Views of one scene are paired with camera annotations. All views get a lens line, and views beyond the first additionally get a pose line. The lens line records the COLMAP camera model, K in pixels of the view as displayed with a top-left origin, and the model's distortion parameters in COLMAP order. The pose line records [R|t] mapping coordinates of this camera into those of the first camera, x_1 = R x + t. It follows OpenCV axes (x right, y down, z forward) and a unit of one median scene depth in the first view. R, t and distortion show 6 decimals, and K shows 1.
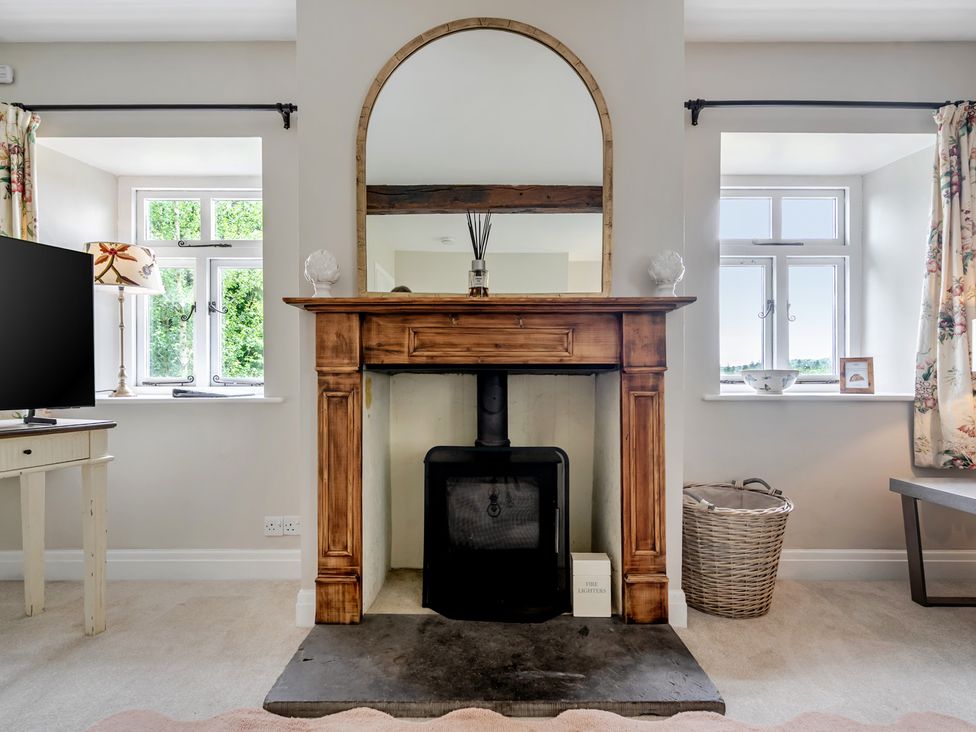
lens RADIAL K [[489.5, 0, 488.2], [0, 489.5, 382.3], [0, 0, 1]] dist [0.000850, 0.000523]
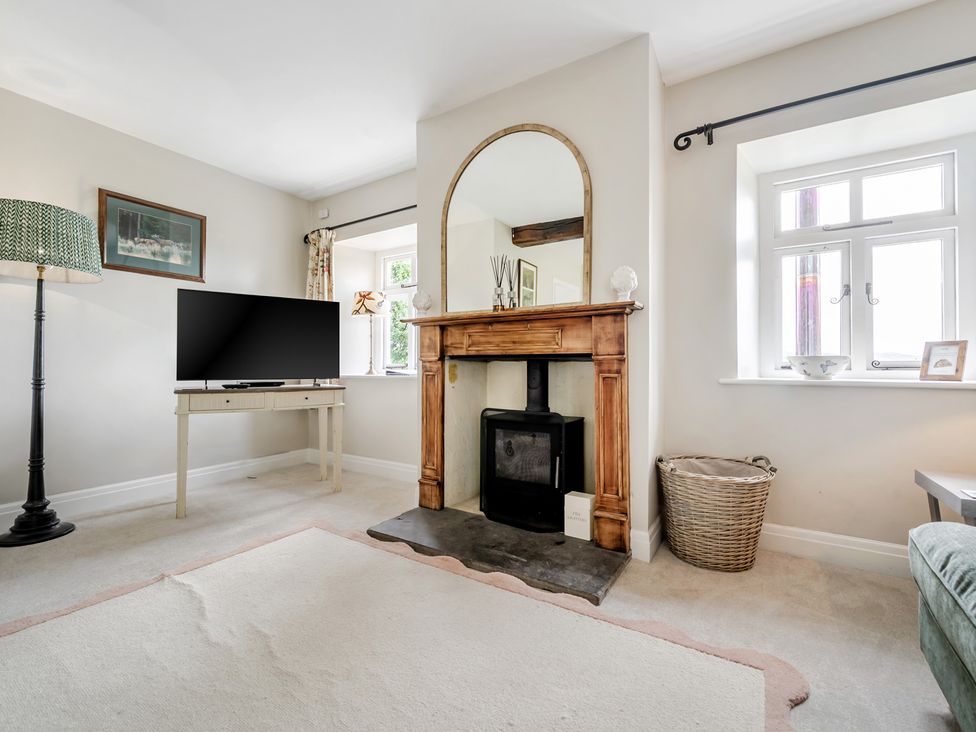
lens RADIAL K [[413.9, 0, 488.0], [0, 413.9, 366.0], [0, 0, 1]] dist [-0.000609, -0.000010]
pose [[0.854272, 0.001262, -0.519824, 0.607305], [-0.004590, 0.999976, -0.005115, 0.004515], [0.519805, 0.006755, 0.854258, -0.124926]]
